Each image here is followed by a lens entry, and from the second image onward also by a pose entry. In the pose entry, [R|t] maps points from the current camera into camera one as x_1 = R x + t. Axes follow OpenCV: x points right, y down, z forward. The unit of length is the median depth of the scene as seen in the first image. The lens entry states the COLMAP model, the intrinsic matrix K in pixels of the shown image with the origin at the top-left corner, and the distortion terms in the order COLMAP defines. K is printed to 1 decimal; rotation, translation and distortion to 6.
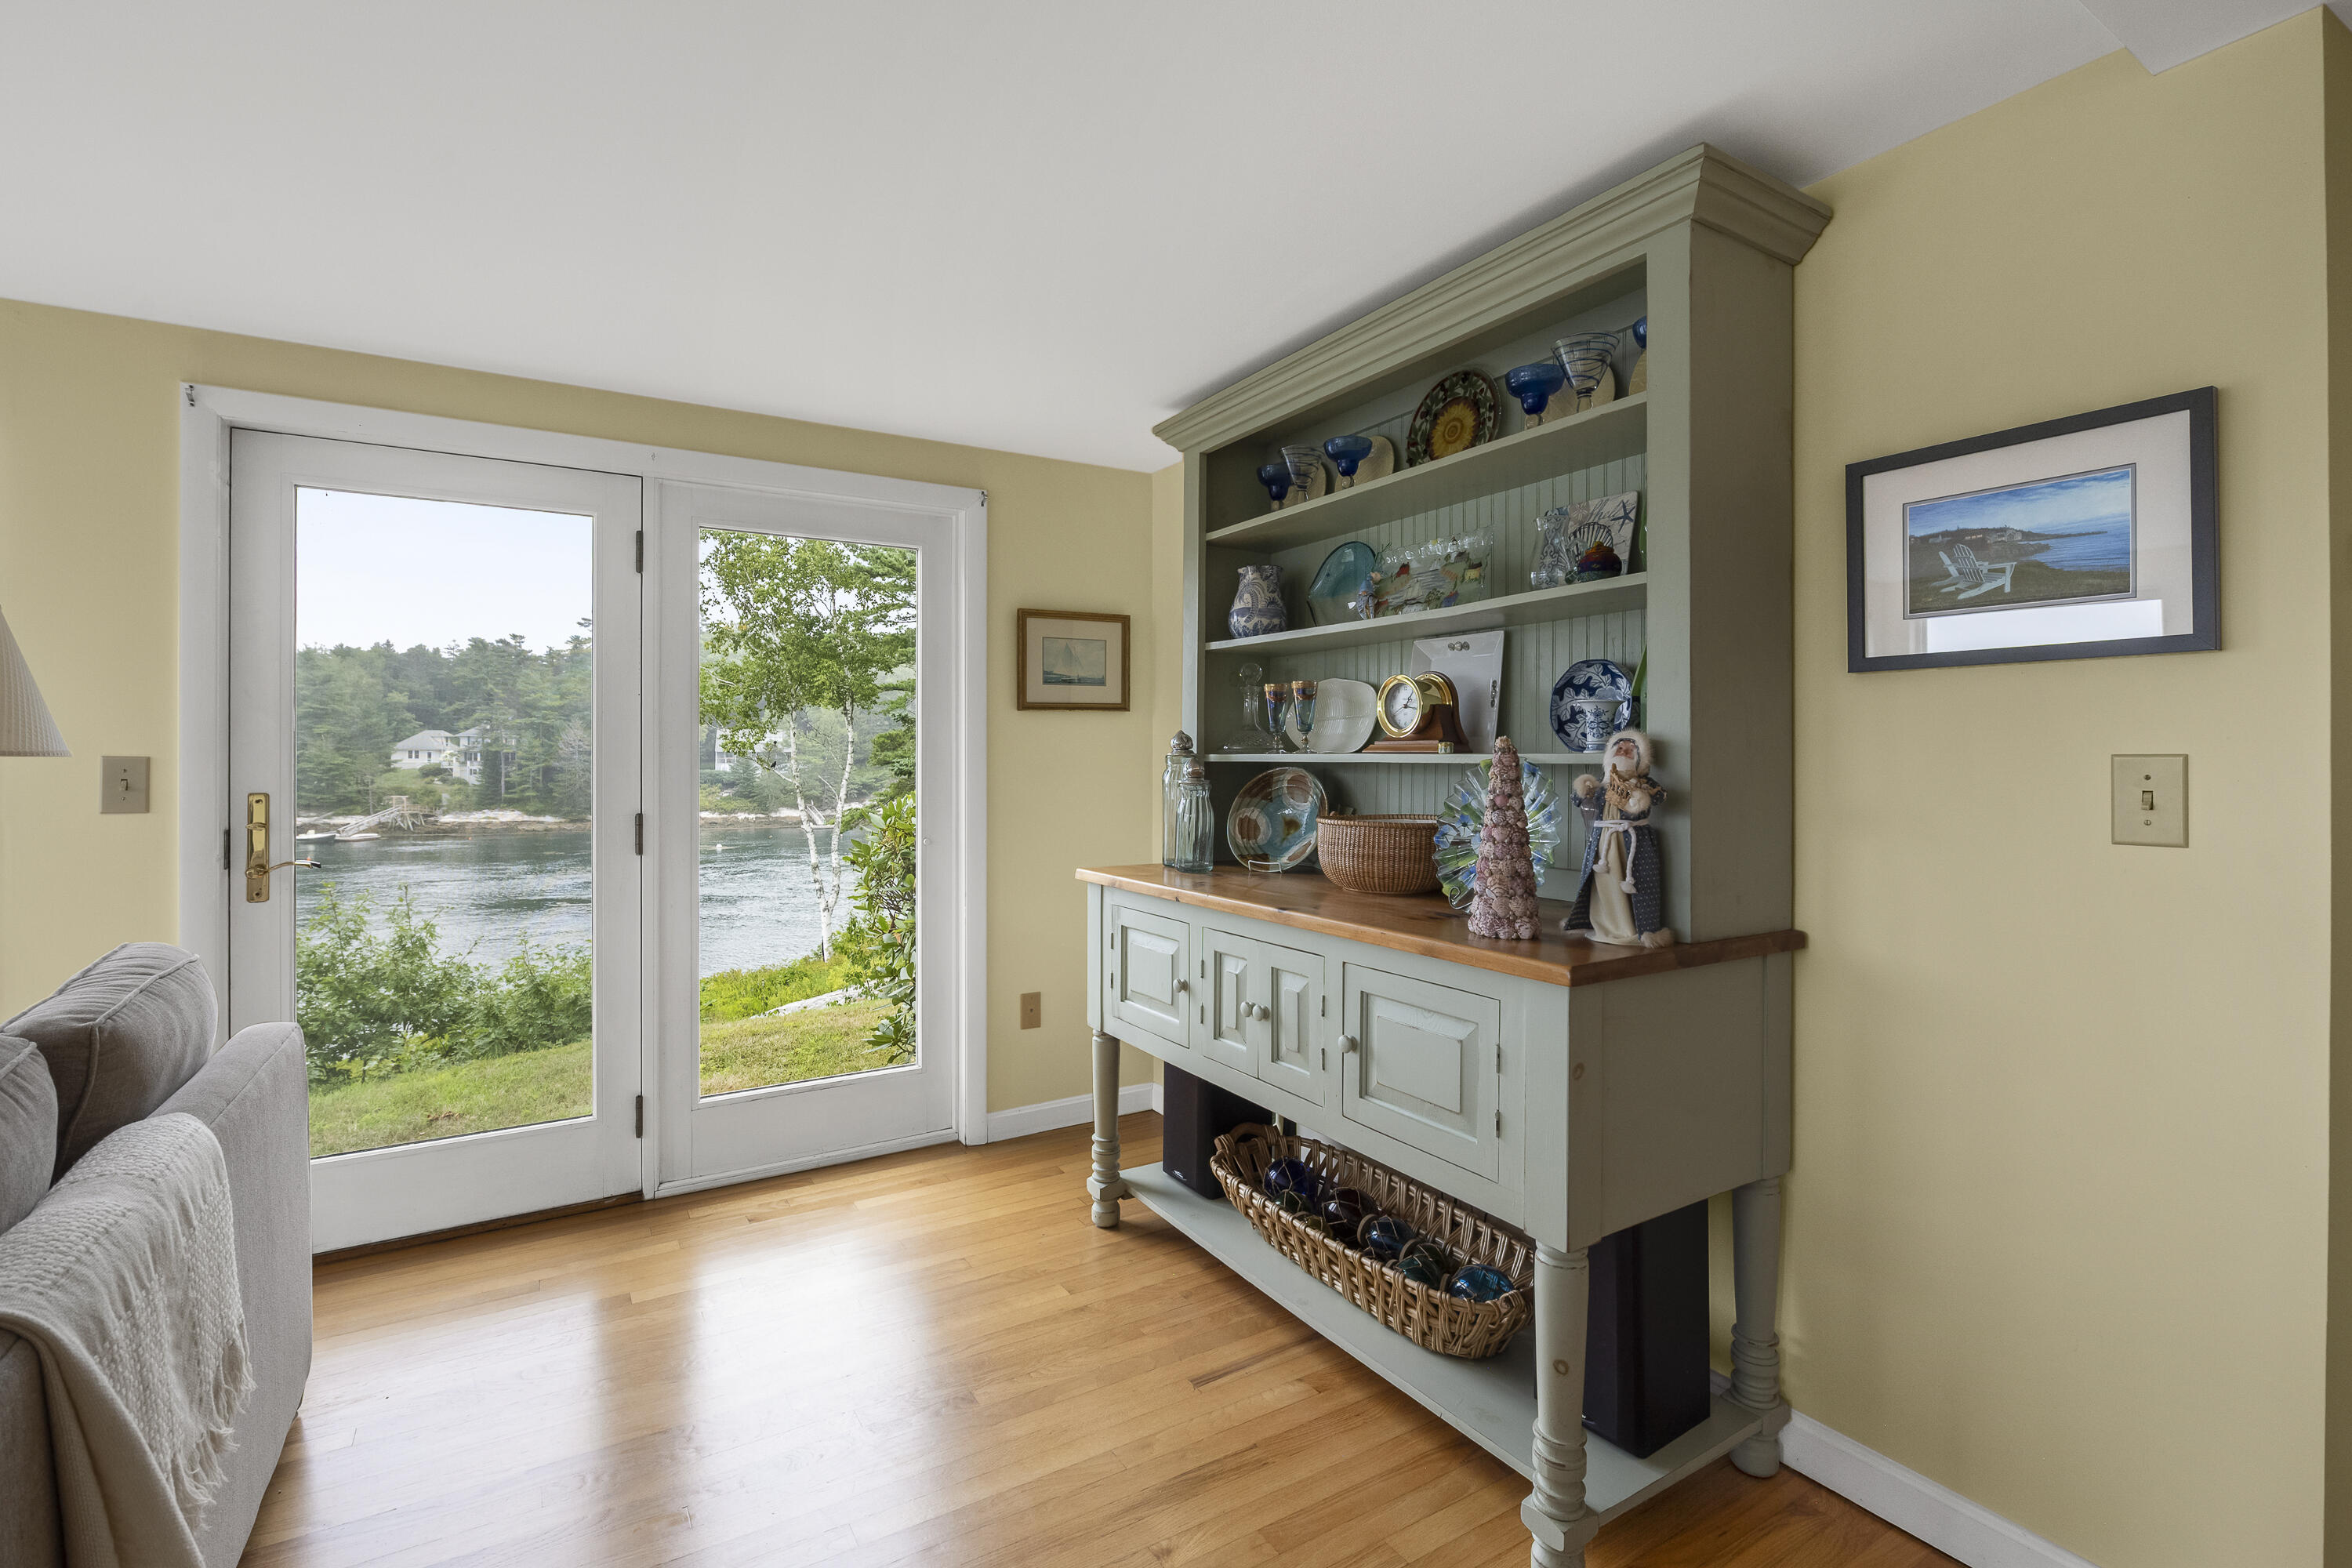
lens RADIAL K [[1039.8, 0, 1159.7], [0, 1039.8, 772.9], [0, 0, 1]] dist [-0.013727, -0.000310]
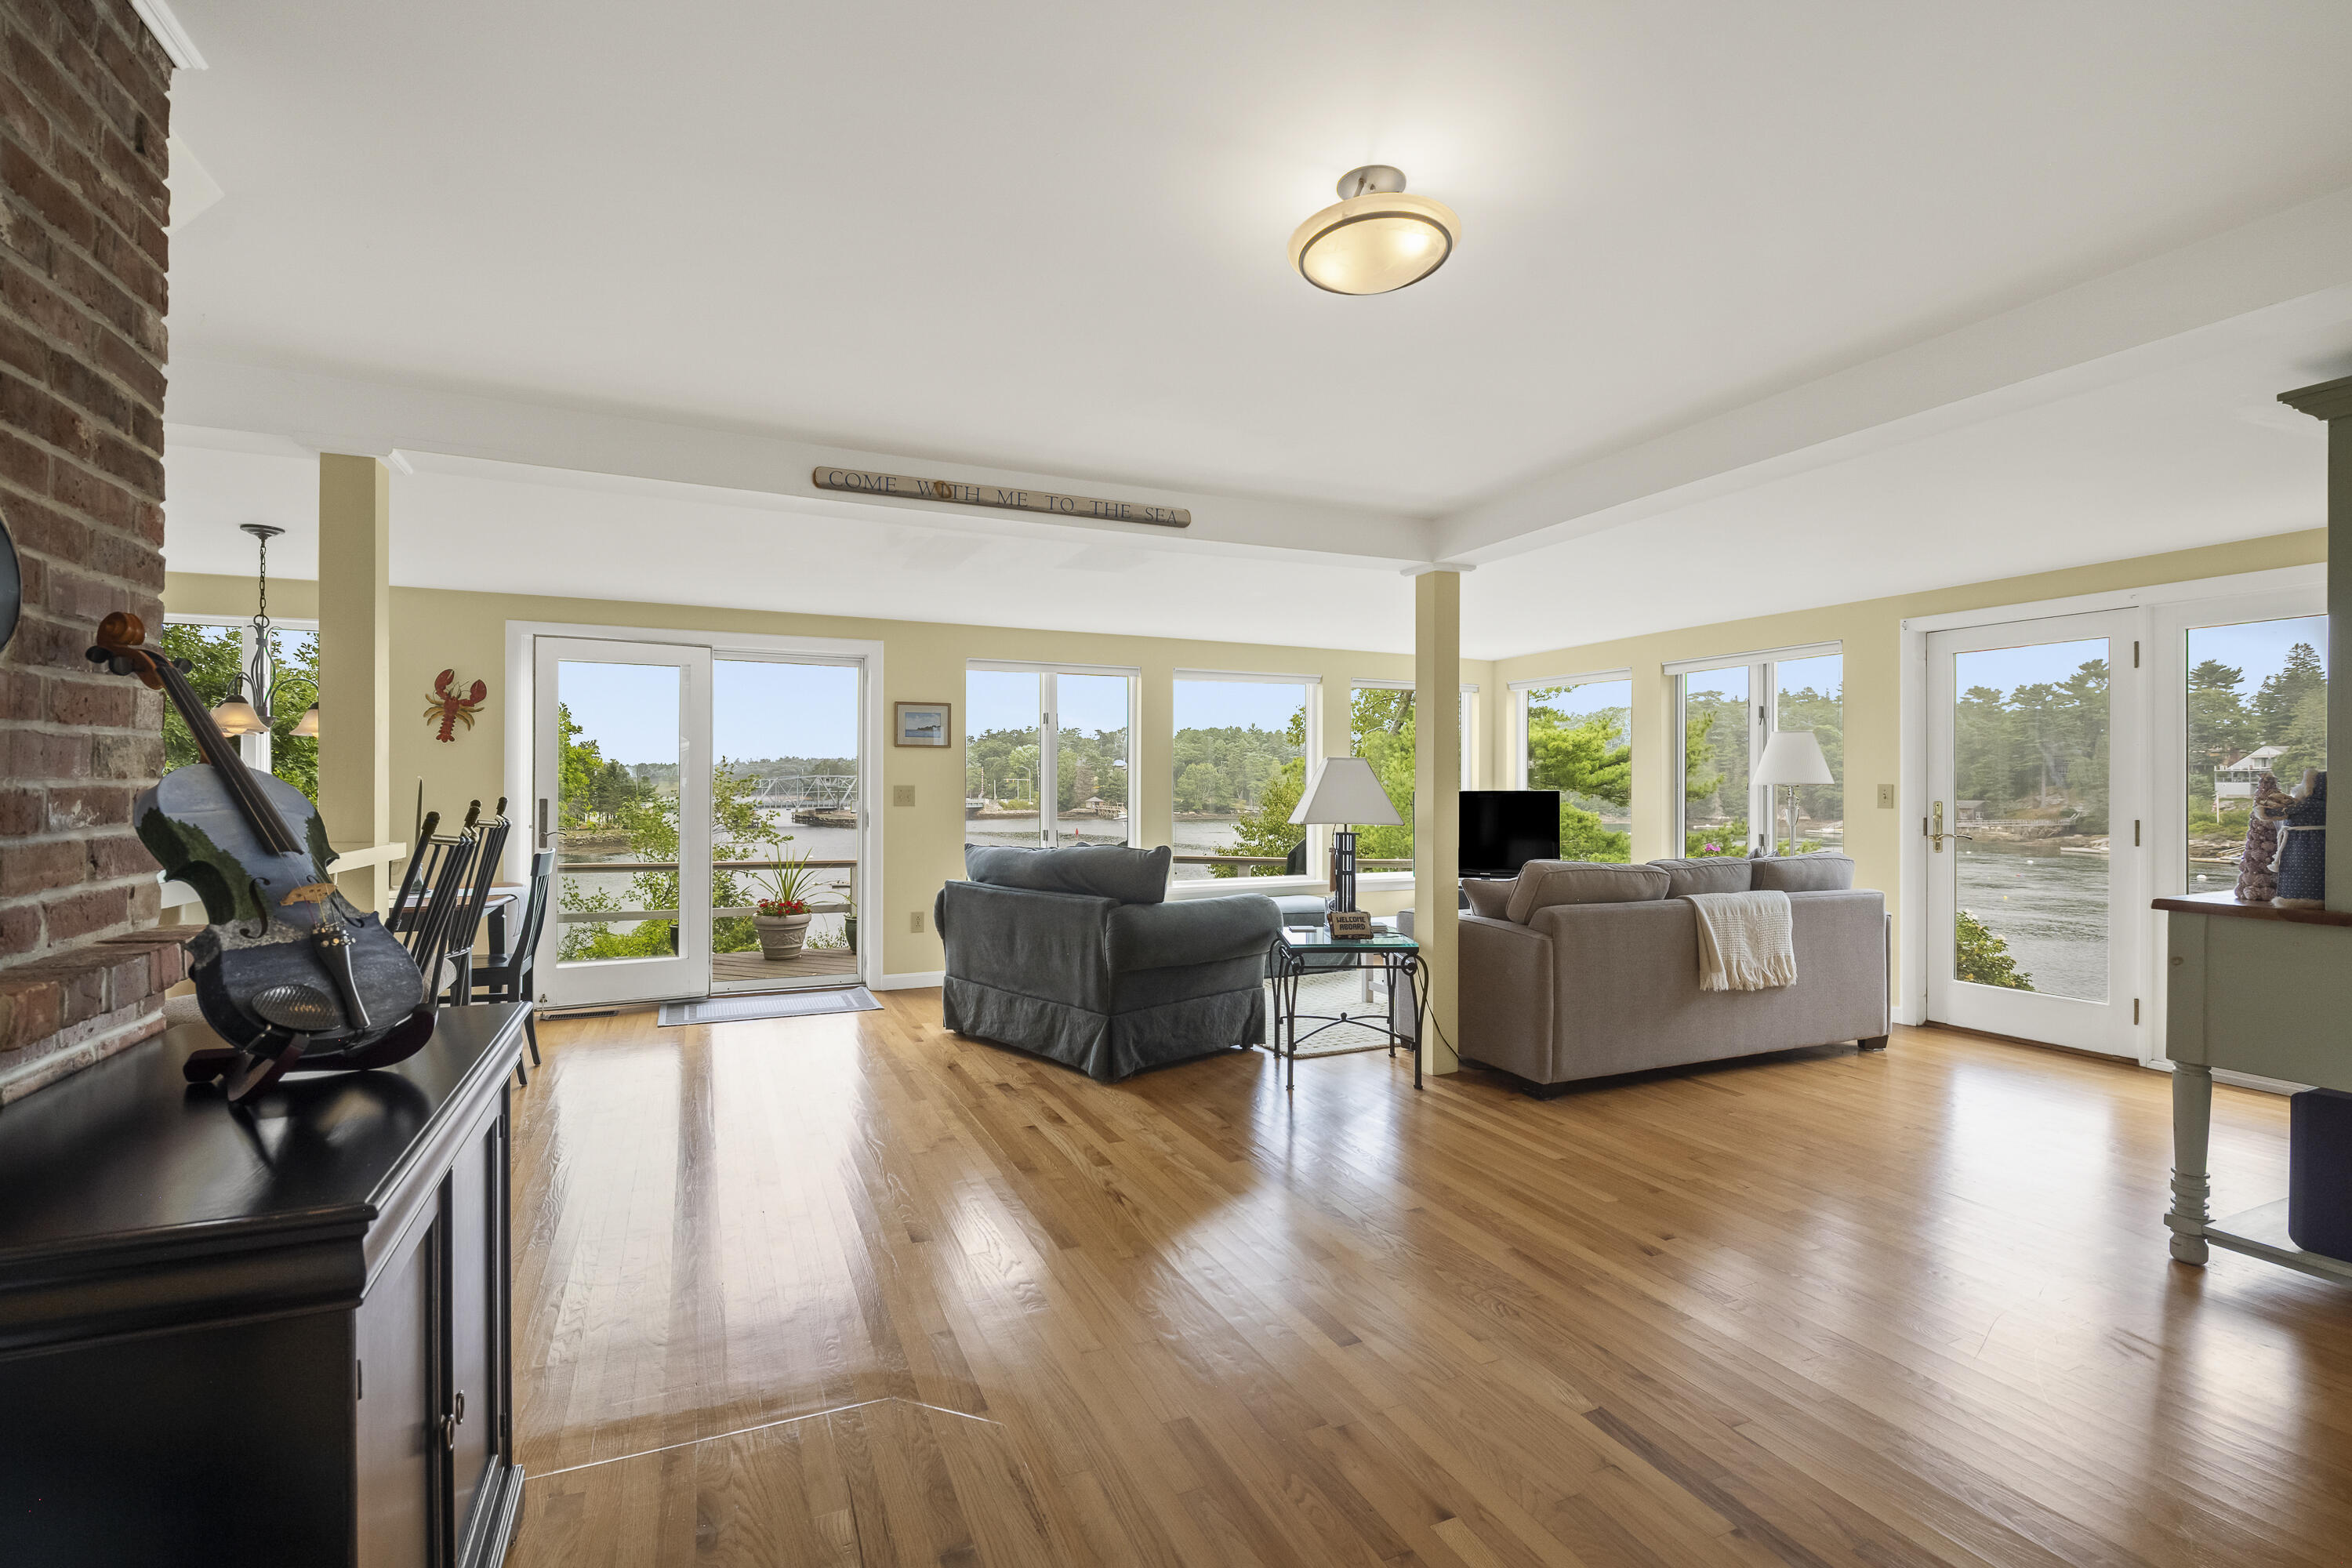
lens RADIAL K [[1054.0, 0, 1165.3], [0, 1054.0, 790.9], [0, 0, 1]] dist [-0.009030, -0.000159]
pose [[-0.135597, 0.007860, -0.990733, 1.497987], [-0.016302, 0.999815, 0.010163, 0.002538], [0.990630, 0.017529, -0.135443, -0.304522]]
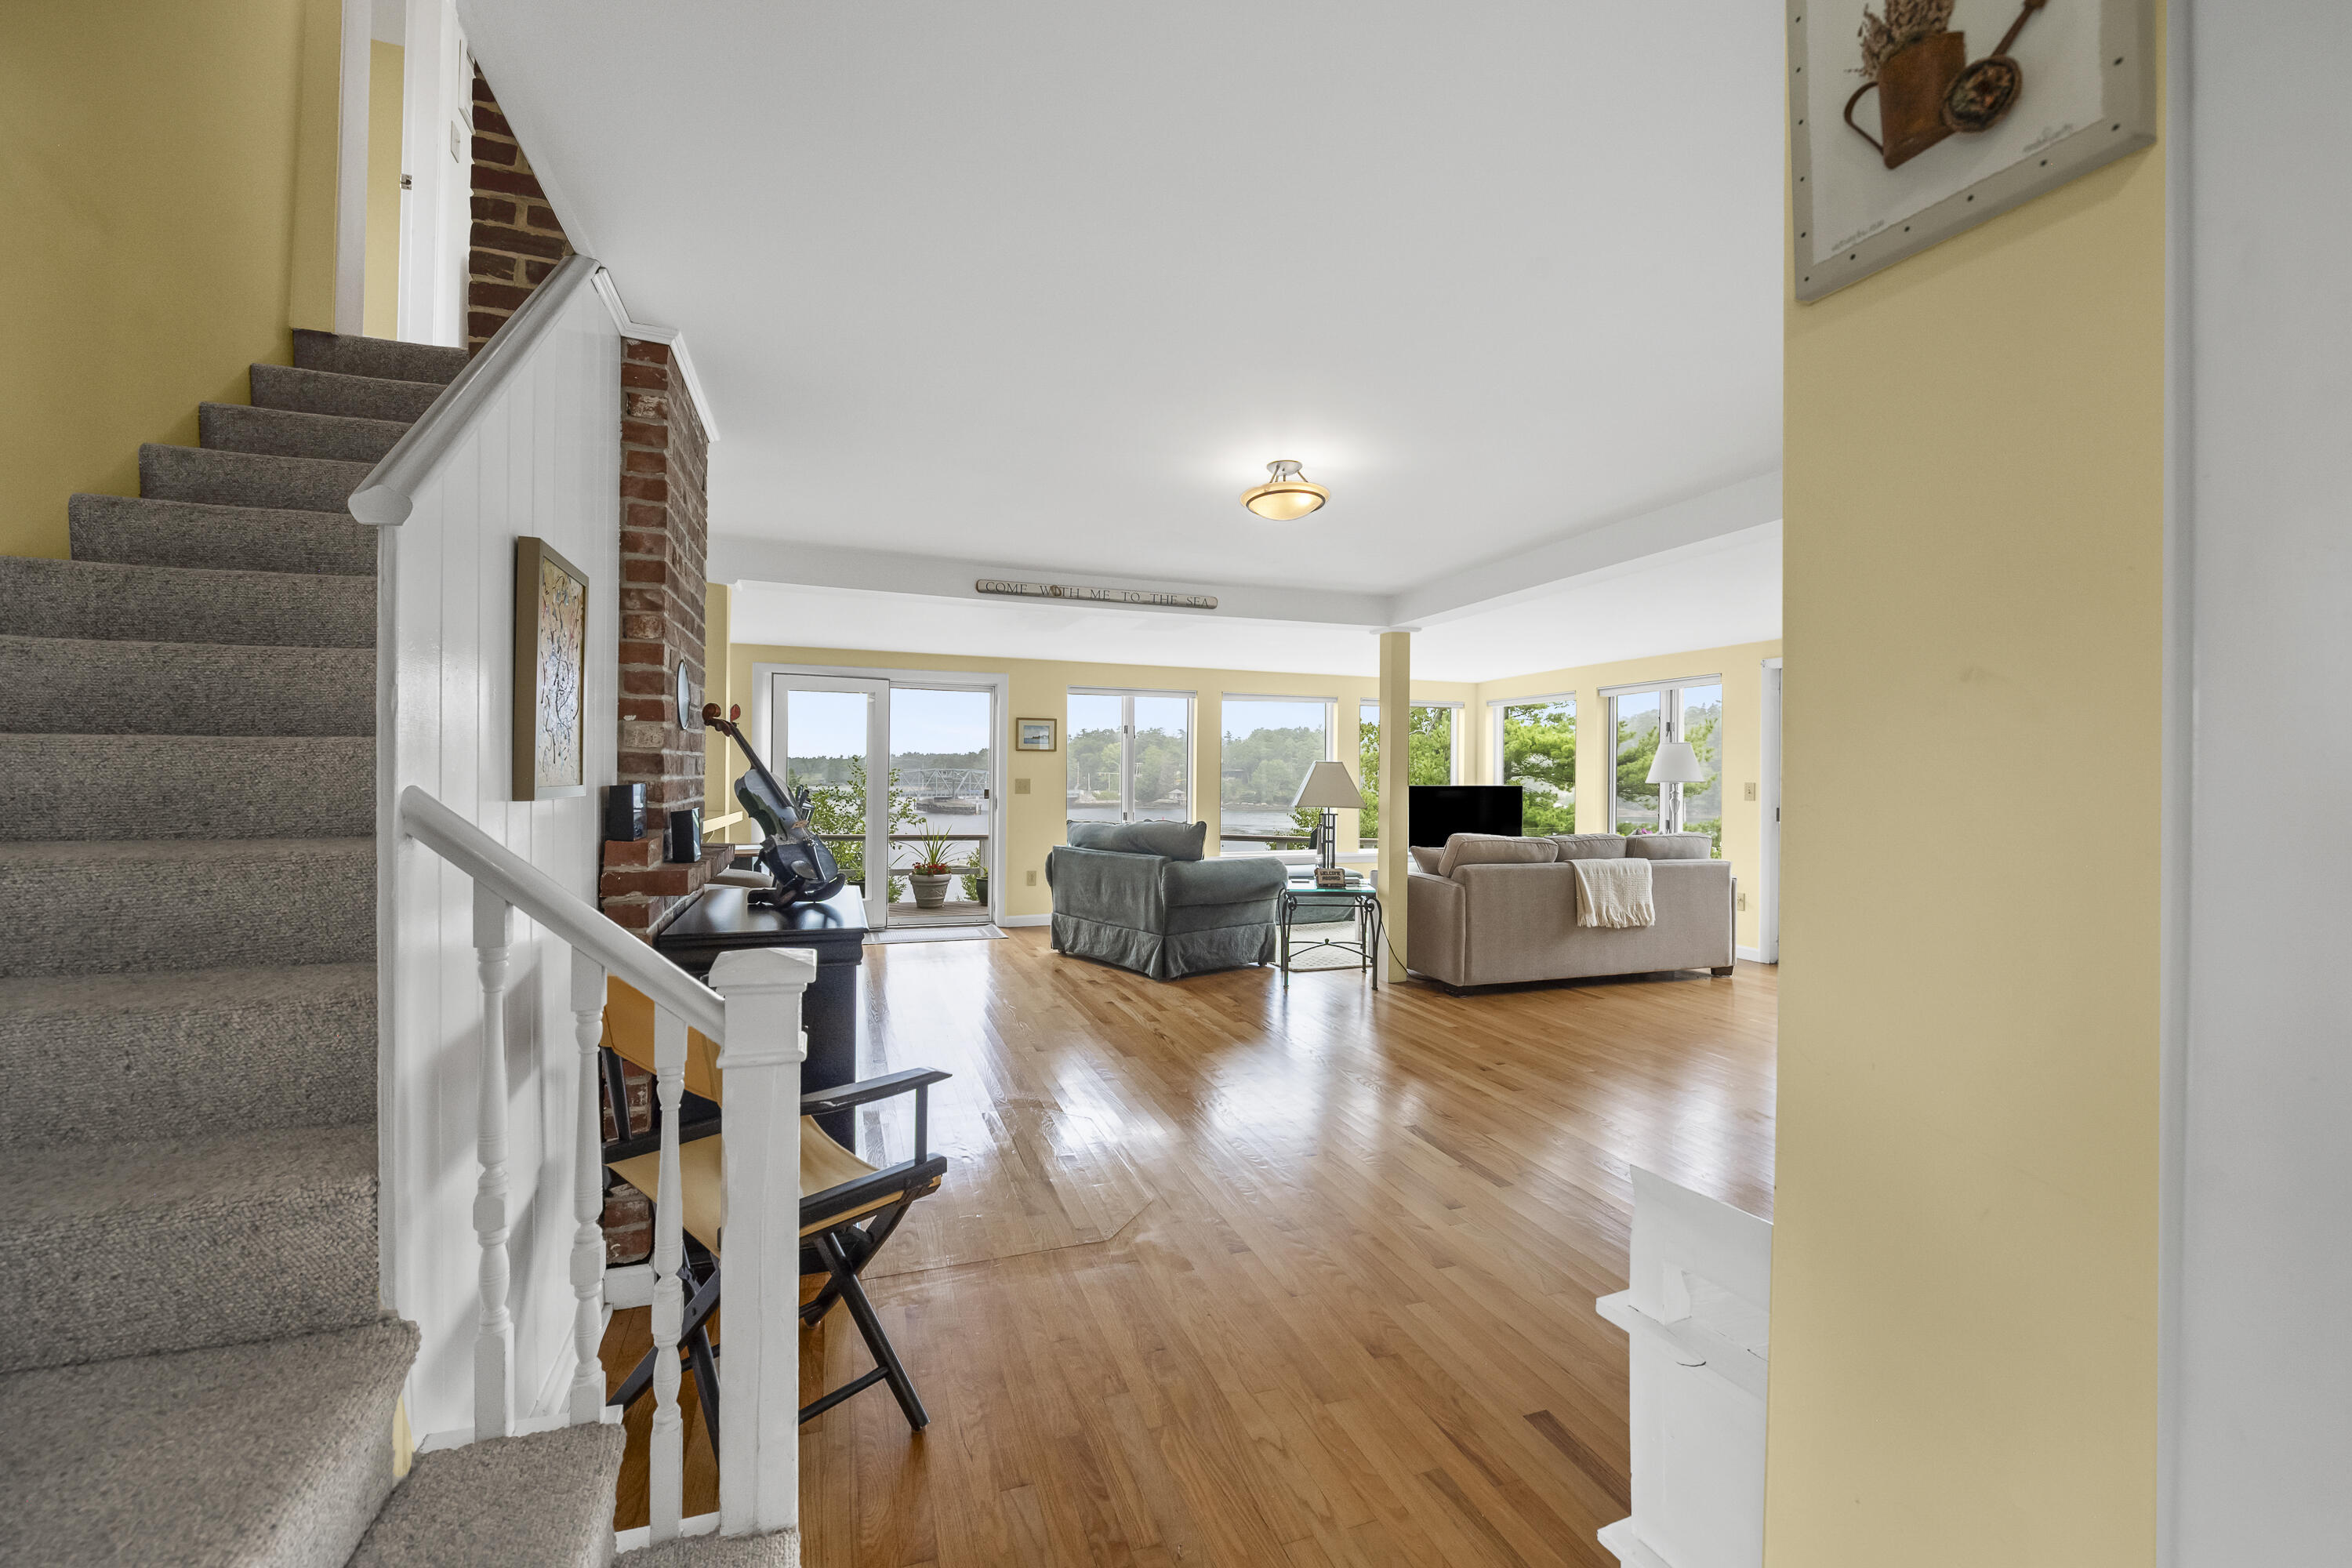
lens RADIAL K [[943.3, 0, 1176.0], [0, 943.3, 784.0], [0, 0, 1]] dist [-0.026379, -0.000078]
pose [[-0.202901, 0.006791, -0.979176, 2.037063], [-0.022355, 0.999683, 0.011566, -0.004482], [0.978944, 0.024237, -0.202684, -0.137026]]
